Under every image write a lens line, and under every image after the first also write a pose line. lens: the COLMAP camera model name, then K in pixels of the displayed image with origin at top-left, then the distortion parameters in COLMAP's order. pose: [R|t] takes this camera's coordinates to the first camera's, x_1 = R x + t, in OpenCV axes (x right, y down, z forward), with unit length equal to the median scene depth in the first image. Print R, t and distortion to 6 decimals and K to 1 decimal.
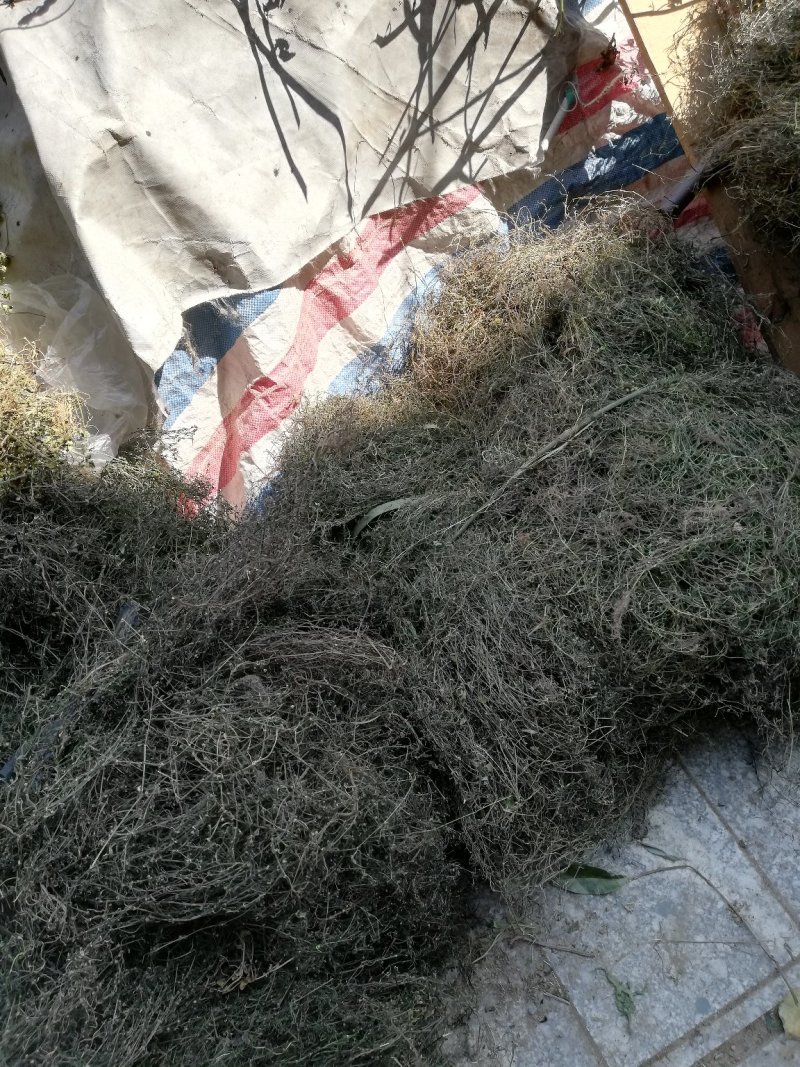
lens RADIAL K [[797.5, 0, 398.1], [0, 797.5, 531.5], [0, 0, 1]] dist [-0.003346, -0.012325]
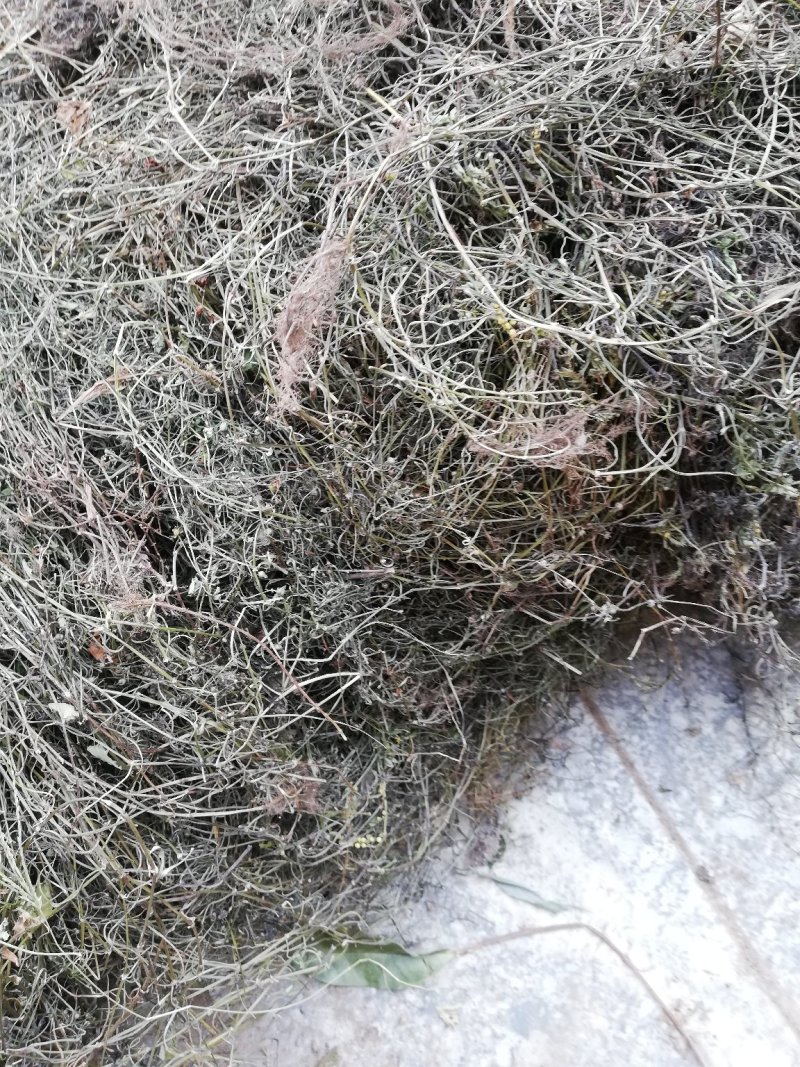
lens RADIAL K [[797.5, 0, 400.8], [0, 797.5, 535.8], [0, 0, 1]] dist [-0.003346, -0.012325]
pose [[0.999845, -0.017435, 0.002502, 0.261493], [0.016518, 0.977459, 0.210477, 0.098557], [-0.006115, -0.210403, 0.977596, 0.596085]]
